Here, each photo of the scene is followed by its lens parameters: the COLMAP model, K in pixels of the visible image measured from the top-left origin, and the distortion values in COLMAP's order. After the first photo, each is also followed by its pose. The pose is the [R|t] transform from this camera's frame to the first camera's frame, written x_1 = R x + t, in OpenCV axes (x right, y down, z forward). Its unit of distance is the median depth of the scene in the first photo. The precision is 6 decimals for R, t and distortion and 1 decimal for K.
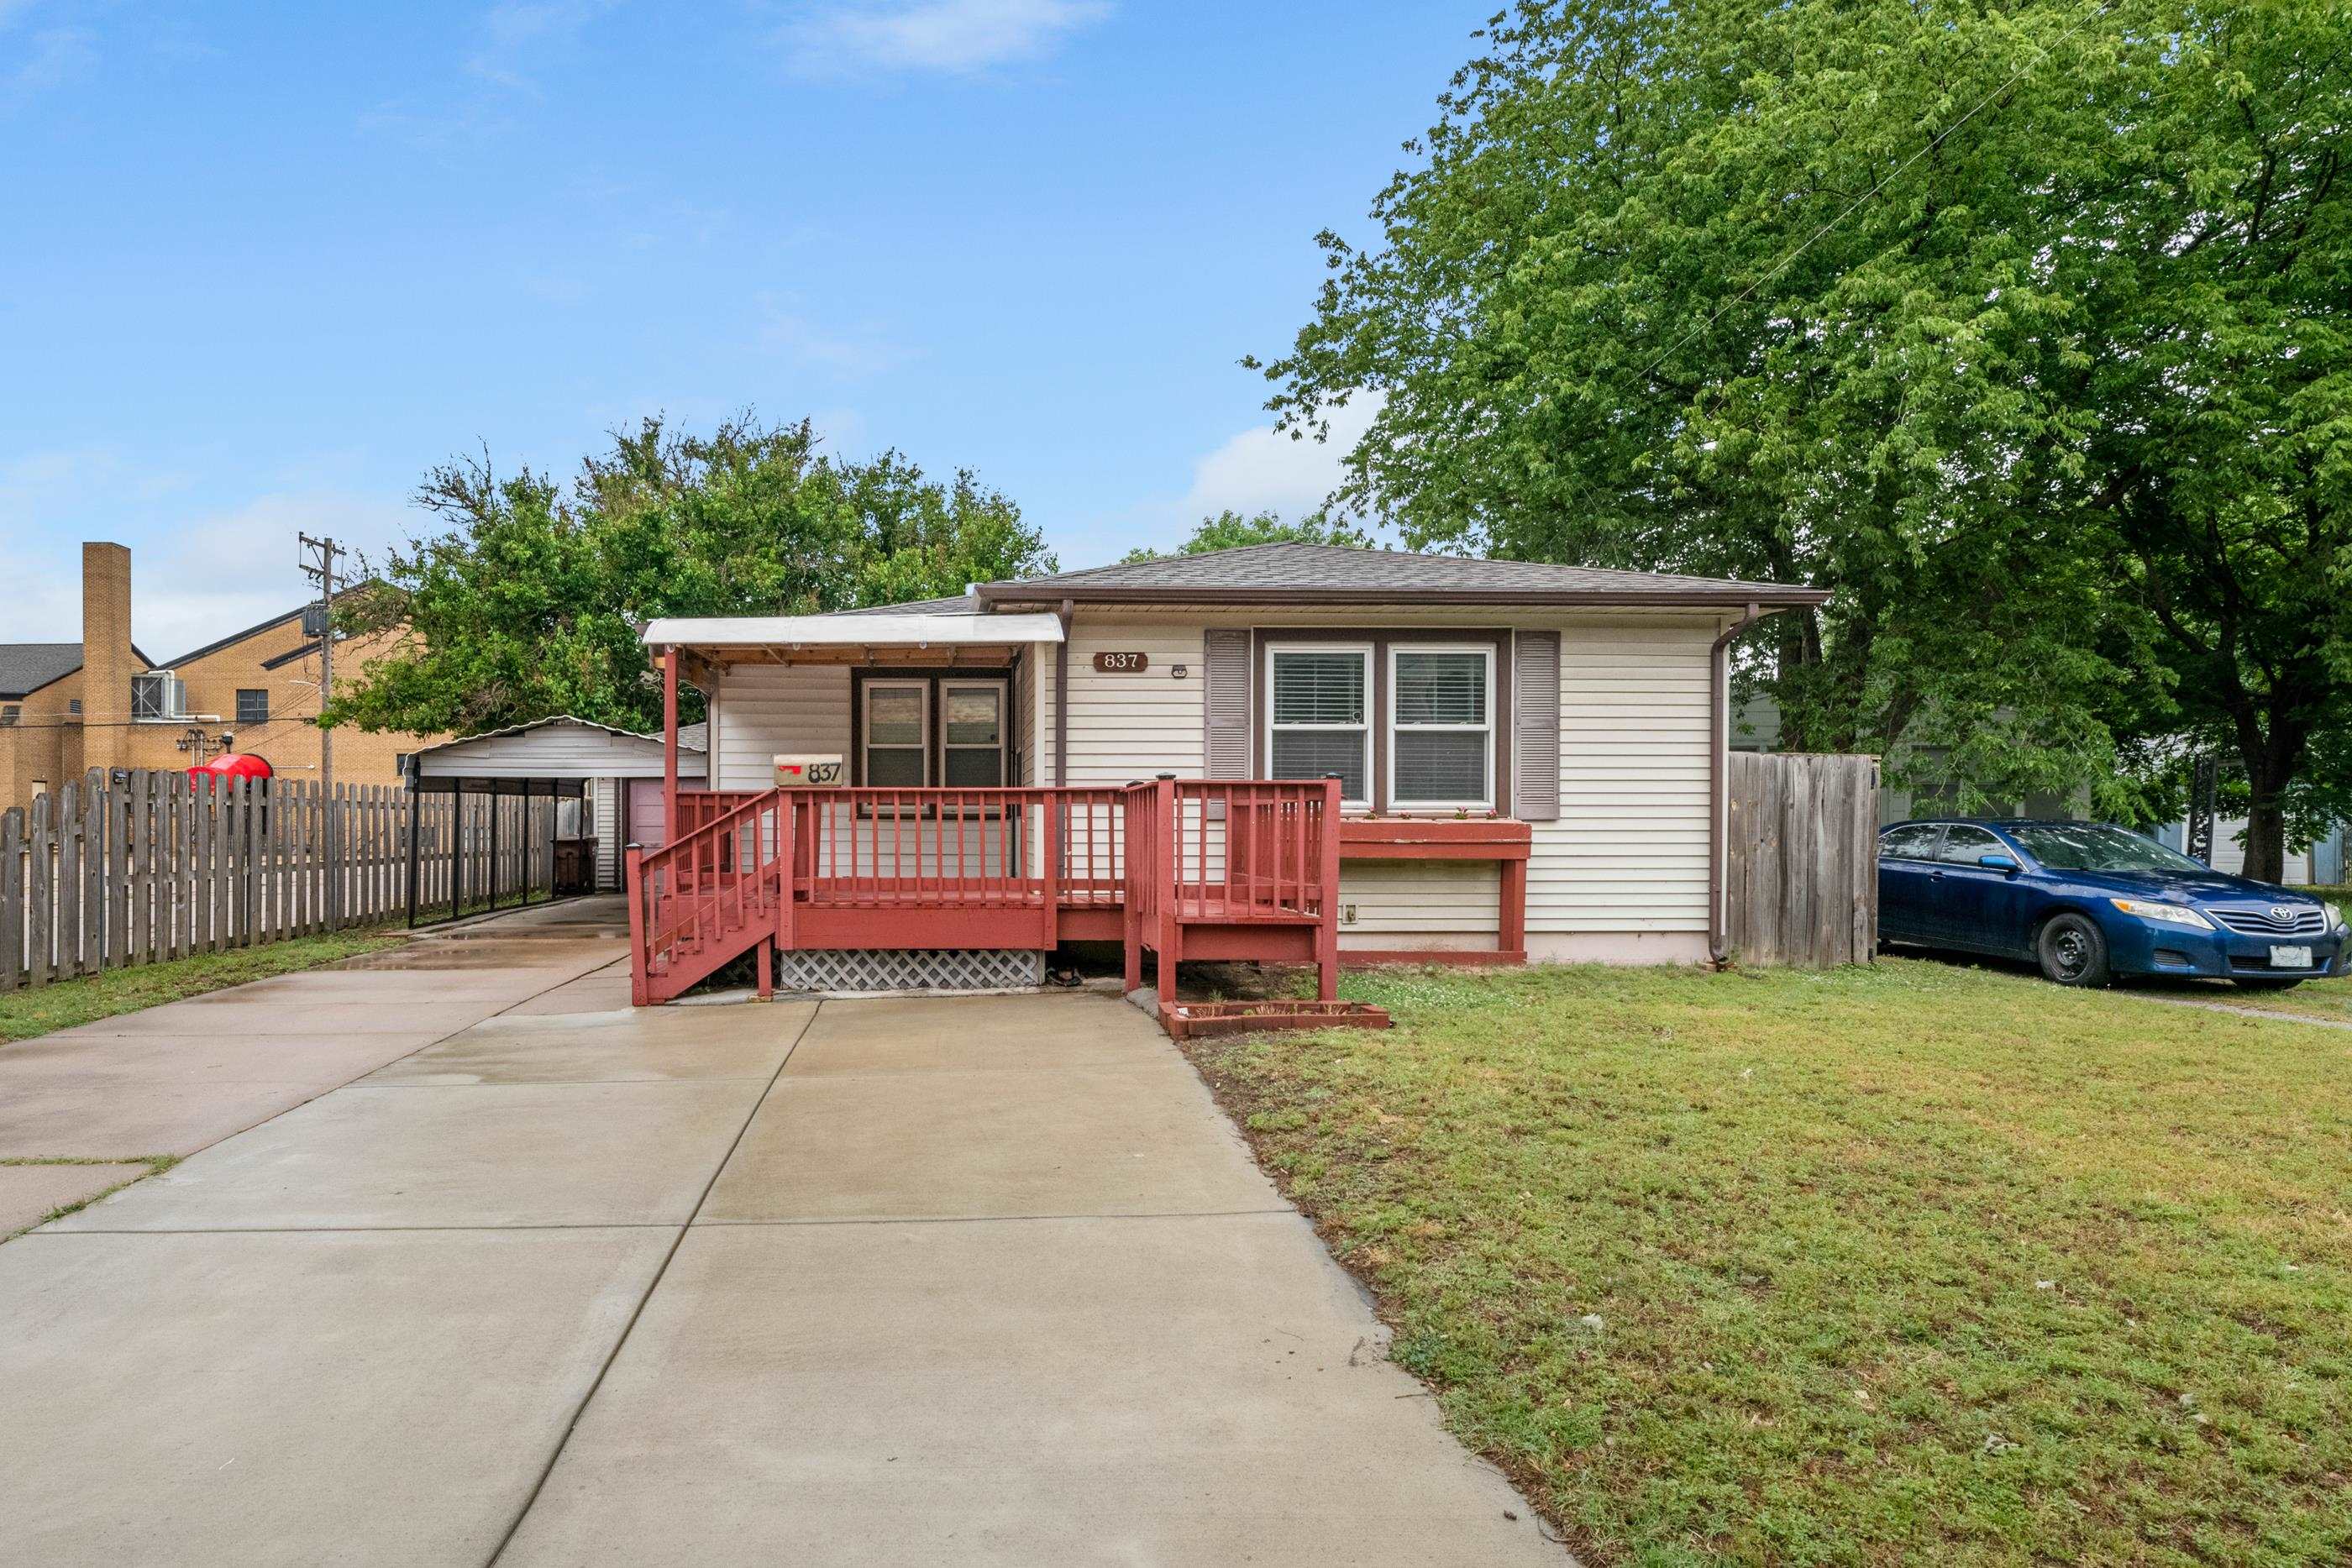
lens RADIAL K [[1299.6, 0, 1175.9], [0, 1299.6, 803.9], [0, 0, 1]] dist [0.005119, 0.000816]
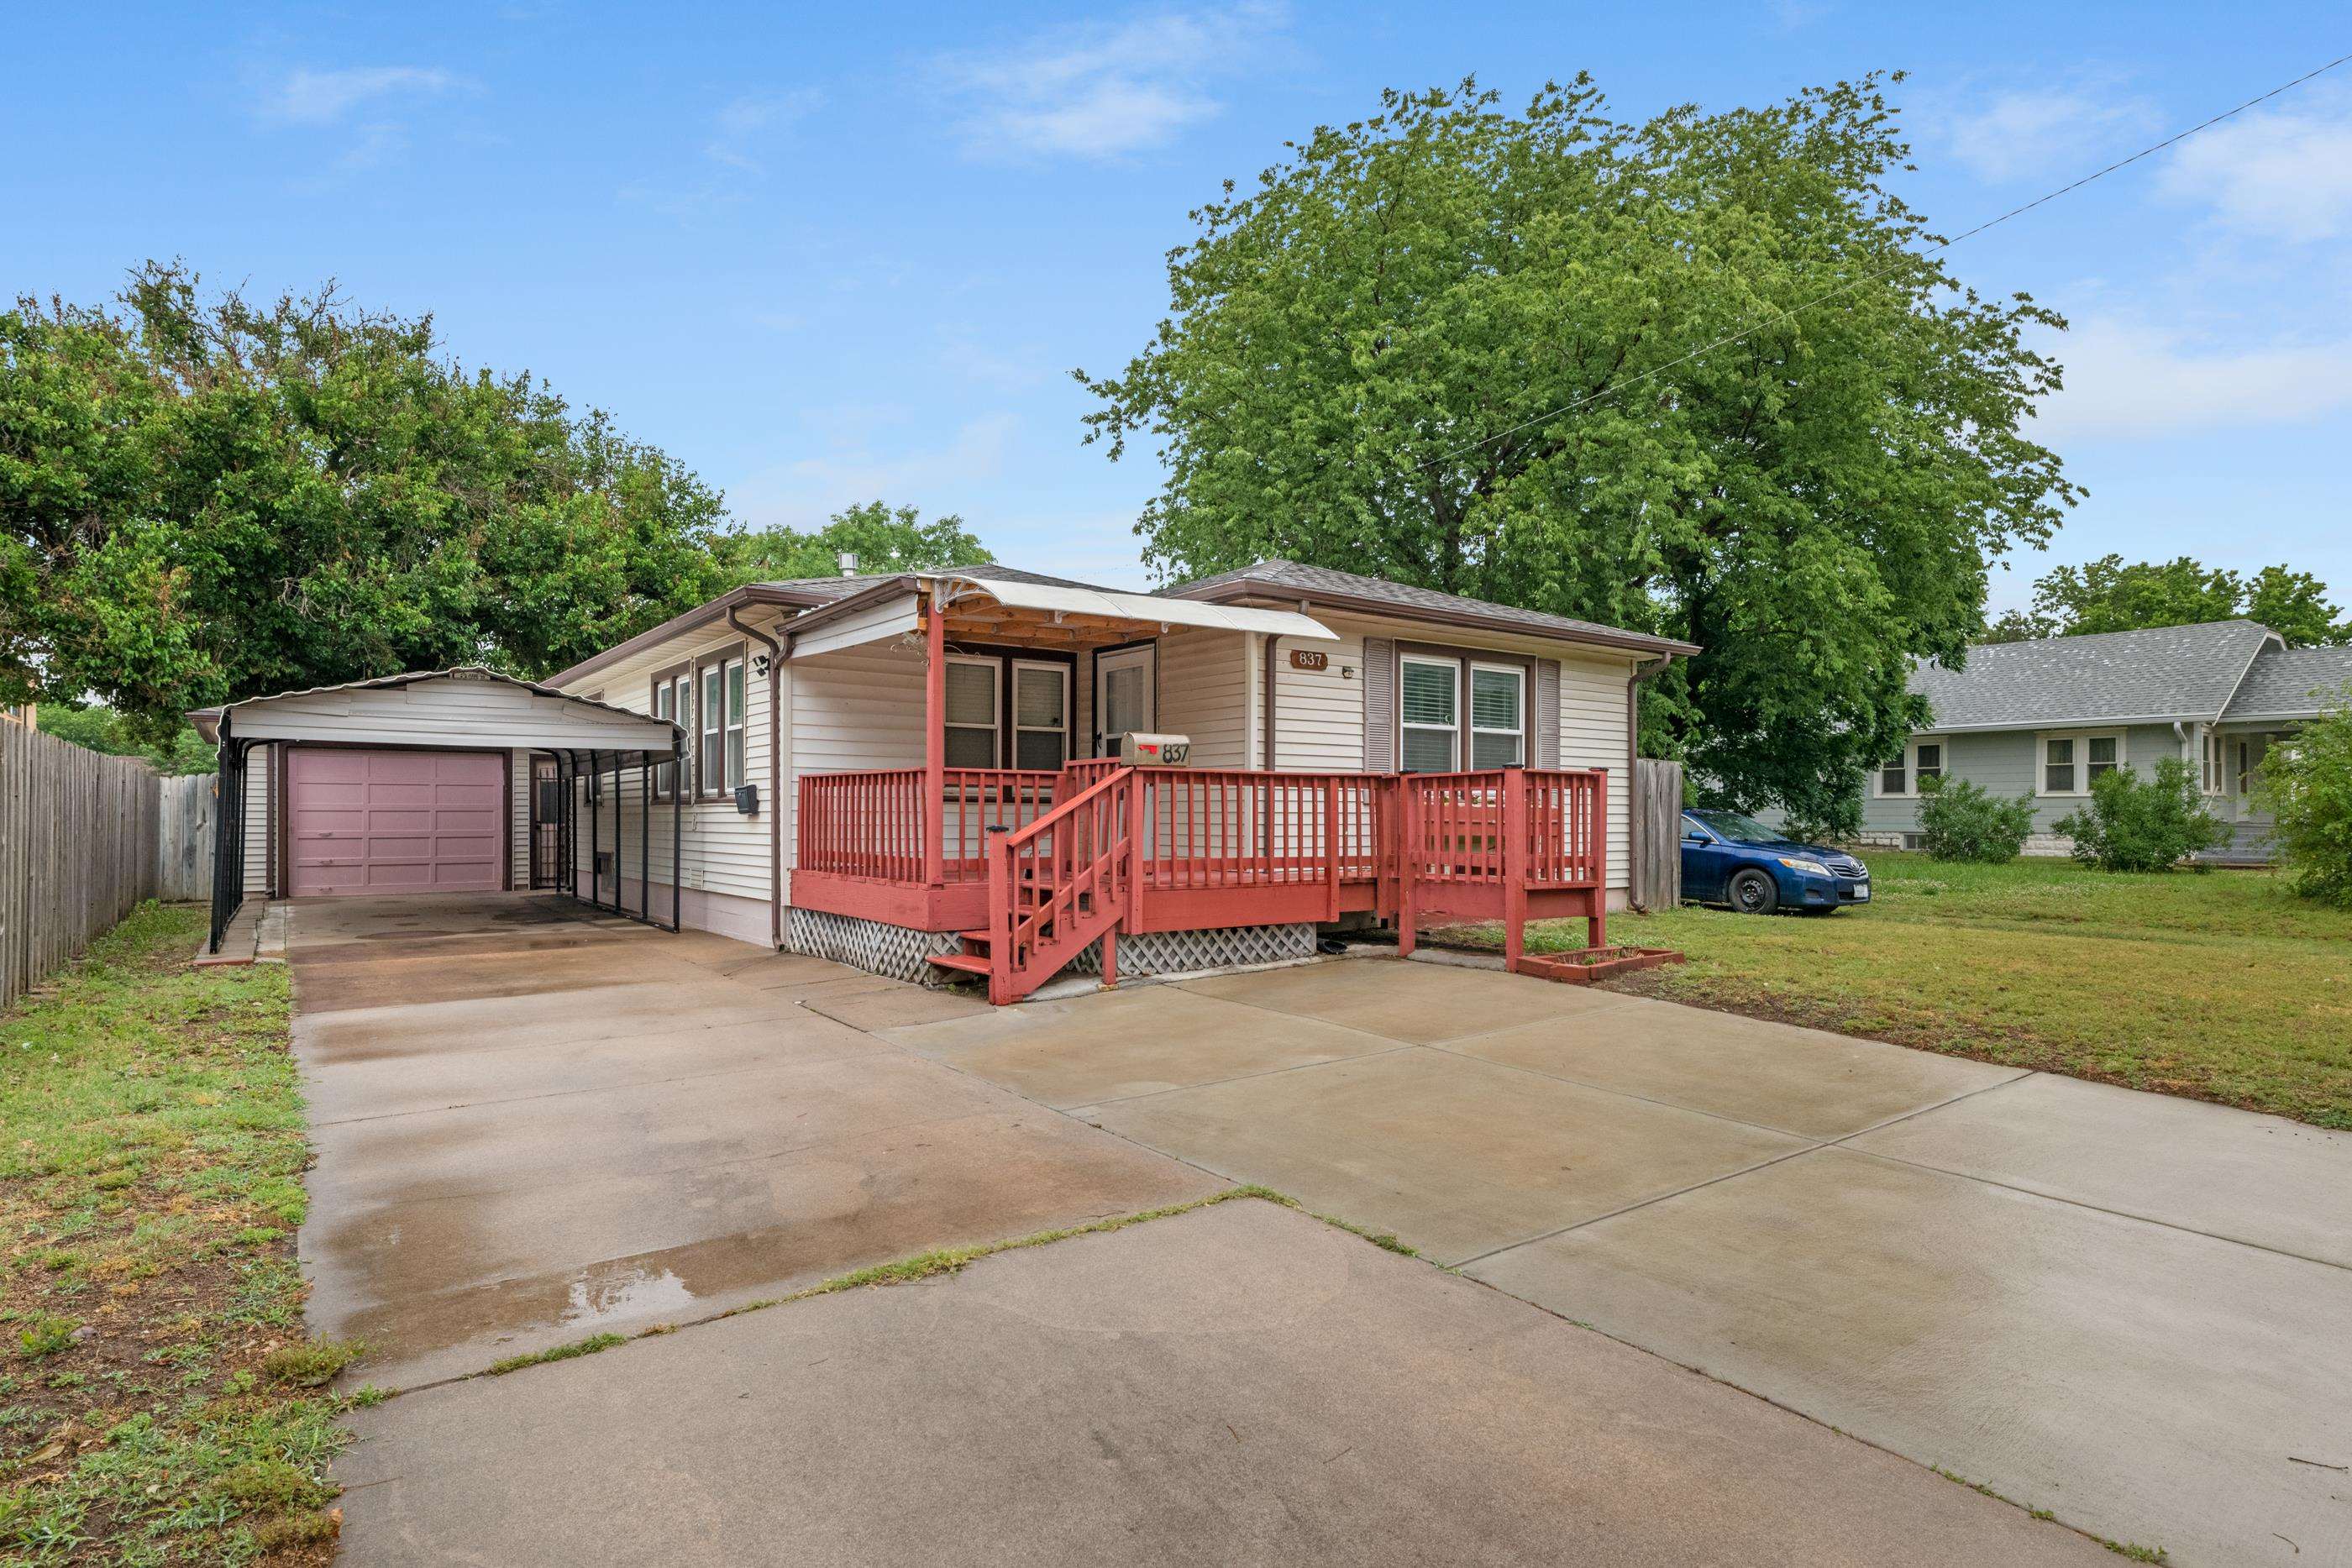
lens RADIAL K [[1218.9, 0, 1175.9], [0, 1218.9, 796.6], [0, 0, 1]] dist [0.003280, 0.001220]
pose [[0.826250, 0.009868, 0.563217, -0.713081], [-0.011043, 0.999938, -0.001319, 0.009065], [-0.563195, -0.005130, 0.826308, 0.205525]]
